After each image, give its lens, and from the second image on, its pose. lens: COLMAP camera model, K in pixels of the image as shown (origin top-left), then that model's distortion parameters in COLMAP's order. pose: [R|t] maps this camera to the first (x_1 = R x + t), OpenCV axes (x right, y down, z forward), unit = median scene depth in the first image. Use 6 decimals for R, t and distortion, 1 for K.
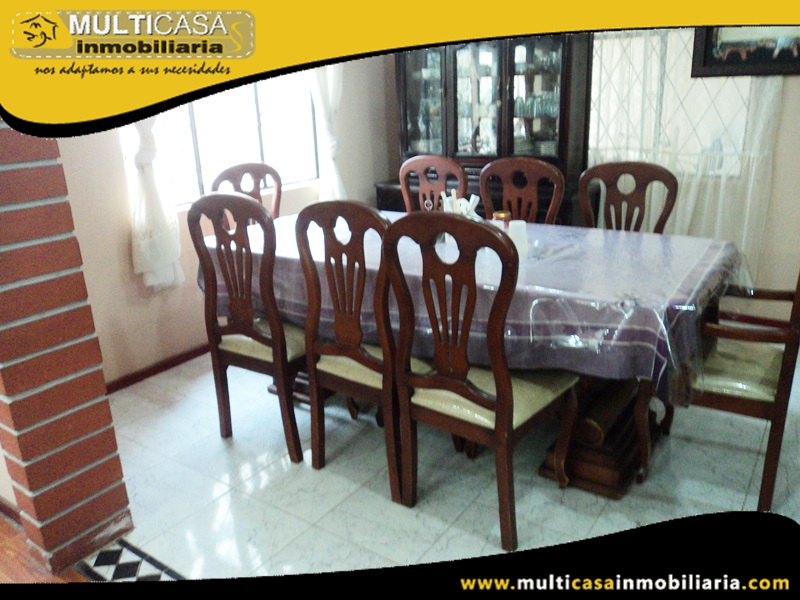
lens RADIAL K [[652.6, 0, 400.0], [0, 652.6, 300.0], [0, 0, 1]] dist [-0.004316, -0.002505]
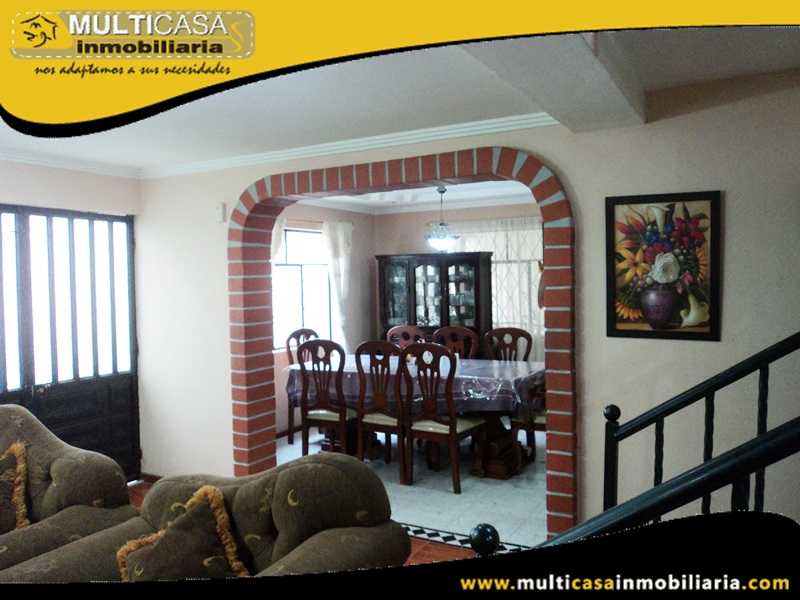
lens RADIAL K [[652.6, 0, 400.0], [0, 652.6, 300.0], [0, 0, 1]] dist [-0.004316, -0.002505]
pose [[0.994948, 0.009229, 0.099963, -0.149579], [0.018316, 0.962362, -0.271154, 0.202458], [-0.098703, 0.271615, 0.957331, -0.754507]]
